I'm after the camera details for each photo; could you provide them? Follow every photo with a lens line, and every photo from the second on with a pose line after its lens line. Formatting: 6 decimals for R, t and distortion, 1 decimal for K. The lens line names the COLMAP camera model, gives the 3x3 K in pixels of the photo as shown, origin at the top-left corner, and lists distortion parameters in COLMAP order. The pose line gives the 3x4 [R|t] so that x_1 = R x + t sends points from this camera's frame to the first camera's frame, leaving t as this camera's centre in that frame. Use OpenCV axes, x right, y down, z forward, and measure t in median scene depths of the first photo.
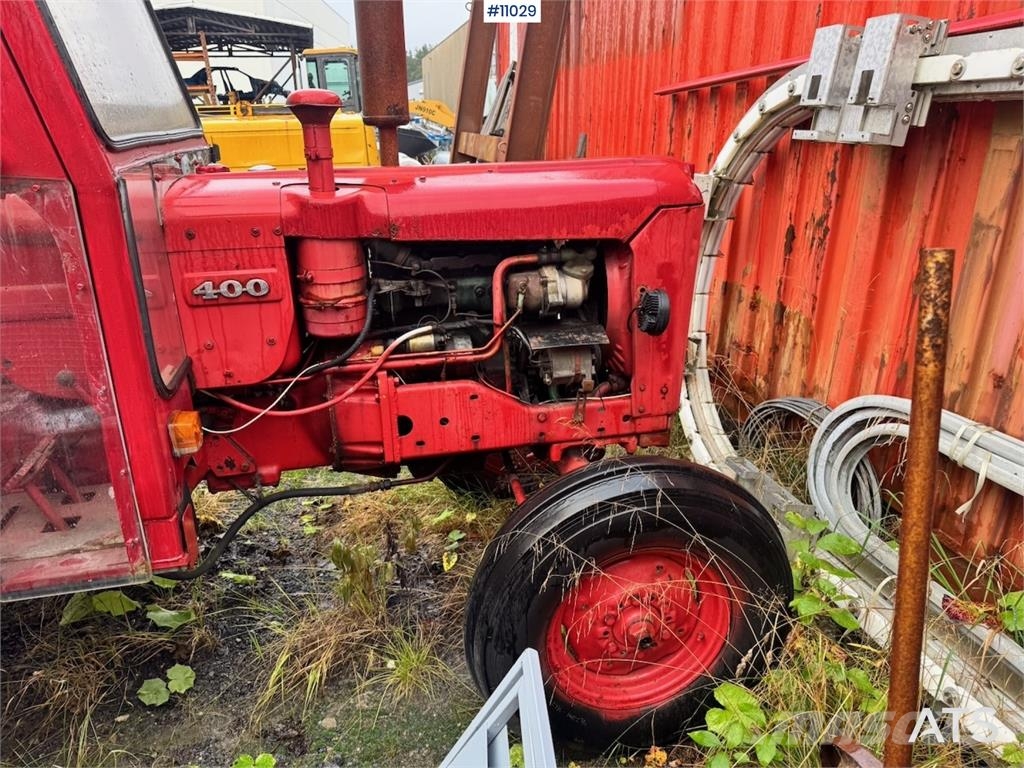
lens RADIAL K [[724.1, 0, 514.9], [0, 724.1, 389.8], [0, 0, 1]] dist [0.055523, -0.065415]
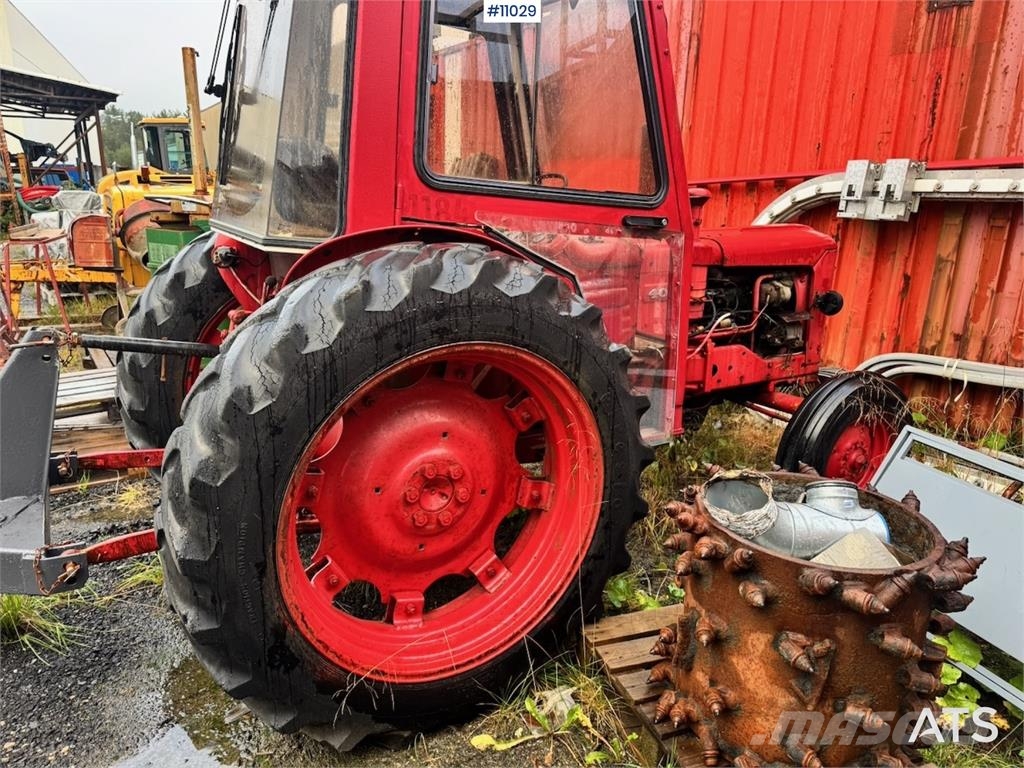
lens RADIAL K [[724.1, 0, 514.4], [0, 724.1, 389.8], [0, 0, 1]] dist [0.055523, -0.065415]
pose [[0.946713, -0.056297, 0.317119, -1.218338], [0.084977, 0.993377, -0.077336, 0.197995], [-0.310665, 0.100163, 0.945227, -0.540347]]
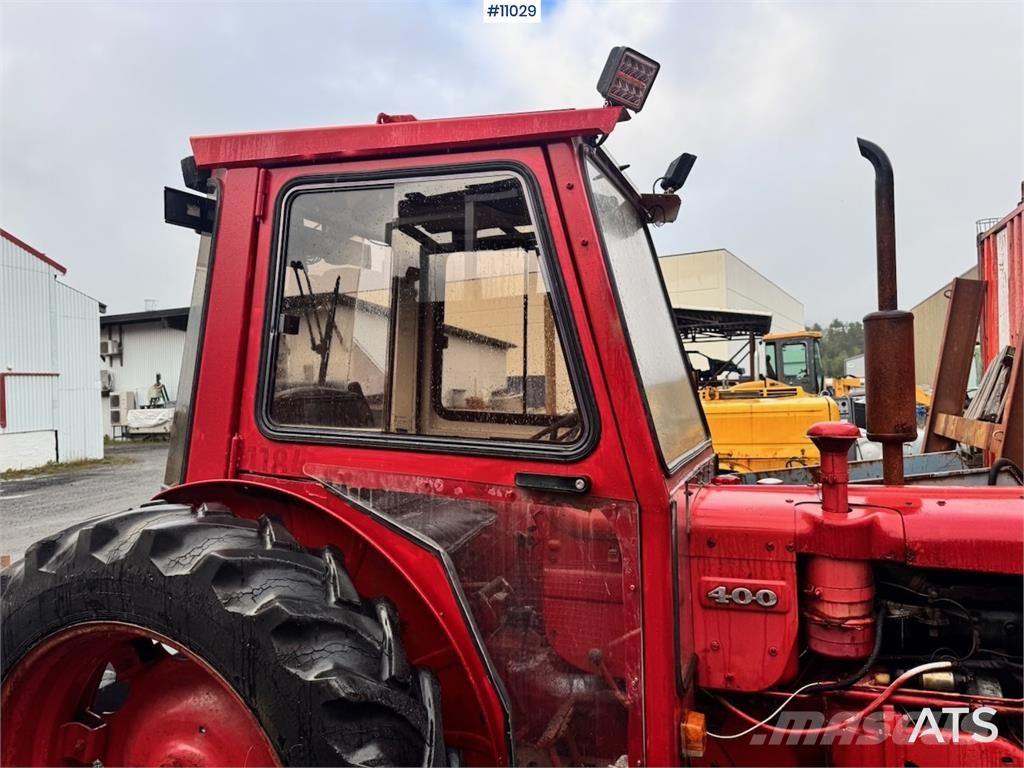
lens RADIAL K [[724.1, 0, 516.8], [0, 724.1, 379.2], [0, 0, 1]] dist [0.055523, -0.065415]
pose [[0.838854, -0.019813, -0.543996, -0.065289], [-0.177539, 0.934736, -0.307813, -0.040835], [0.514591, 0.354791, 0.780589, -0.111317]]
